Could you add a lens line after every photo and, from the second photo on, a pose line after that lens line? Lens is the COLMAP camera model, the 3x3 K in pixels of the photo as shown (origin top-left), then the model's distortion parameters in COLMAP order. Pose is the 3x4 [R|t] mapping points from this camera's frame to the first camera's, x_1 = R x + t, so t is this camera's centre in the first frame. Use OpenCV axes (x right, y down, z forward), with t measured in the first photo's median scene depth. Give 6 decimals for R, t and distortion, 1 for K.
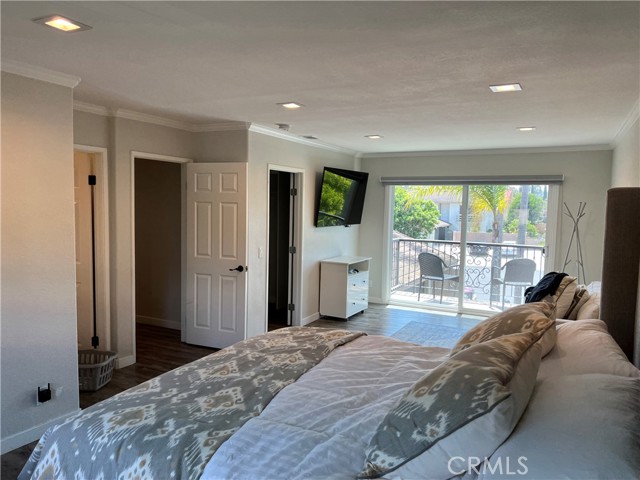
lens RADIAL K [[488.9, 0, 321.1], [0, 488.9, 226.0], [0, 0, 1]] dist [0.038578, -0.004102]
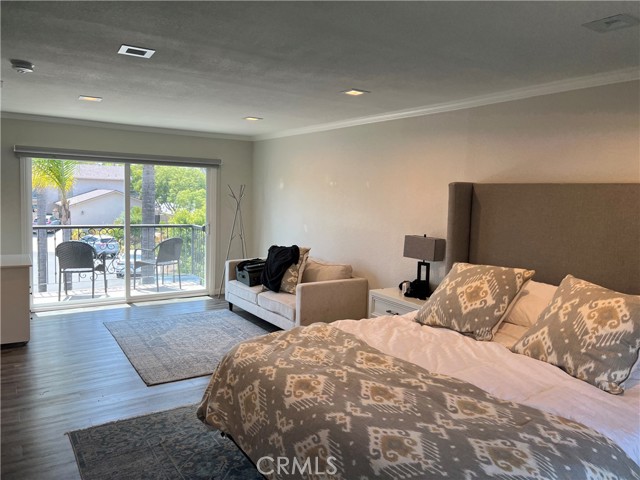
lens RADIAL K [[488.9, 0, 321.1], [0, 488.9, 226.0], [0, 0, 1]] dist [0.038578, -0.004102]
pose [[0.462856, -0.066892, 0.883906, -0.391355], [0.019908, 0.997682, 0.065077, -0.020882], [-0.886210, -0.012524, 0.463115, 0.277318]]
